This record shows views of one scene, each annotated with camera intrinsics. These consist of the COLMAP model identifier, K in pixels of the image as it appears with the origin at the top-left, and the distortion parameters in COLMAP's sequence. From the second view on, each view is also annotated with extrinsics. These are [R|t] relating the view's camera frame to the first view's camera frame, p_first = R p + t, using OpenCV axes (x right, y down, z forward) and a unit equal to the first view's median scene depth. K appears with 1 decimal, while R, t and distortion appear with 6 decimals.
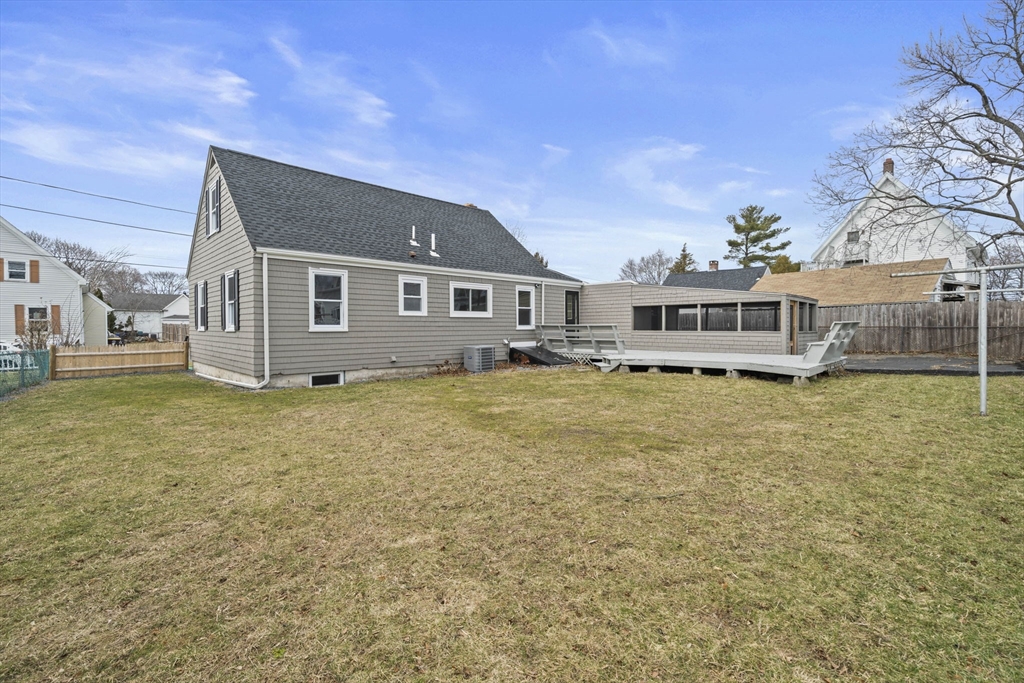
lens RADIAL K [[449.3, 0, 507.6], [0, 449.3, 333.6], [0, 0, 1]] dist [0.000638, -0.000274]
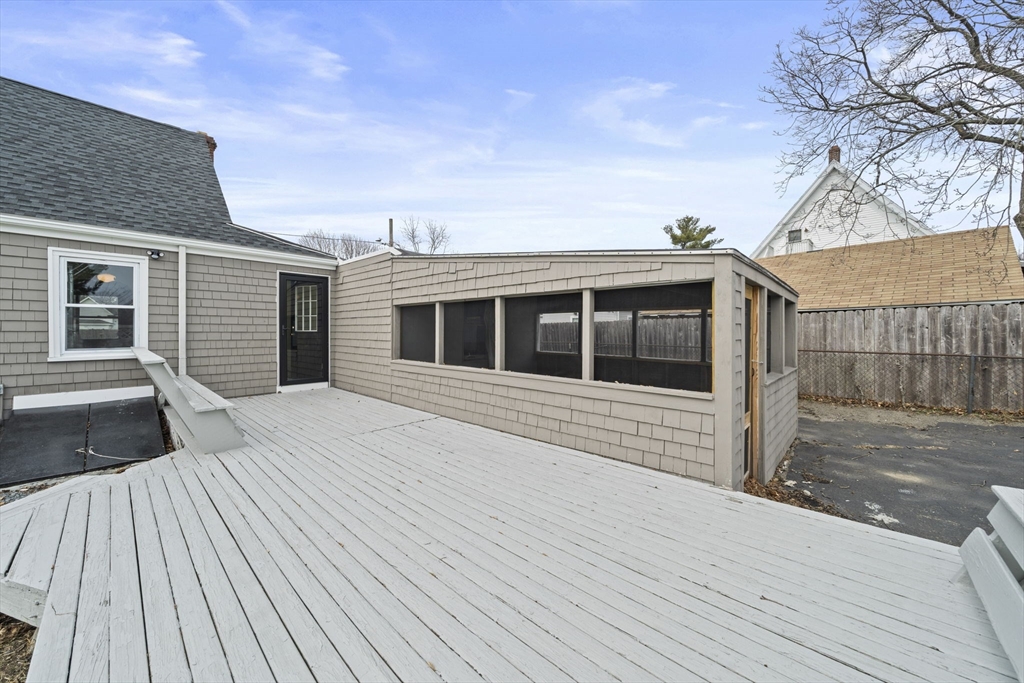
lens RADIAL K [[374.6, 0, 516.5], [0, 374.6, 337.4], [0, 0, 1]] dist [-0.001181, 0.000193]
pose [[0.998211, 0.005129, 0.059569, 0.380538], [-0.005174, 0.999986, 0.000608, -0.030133], [-0.059565, -0.000915, 0.998224, 0.624520]]
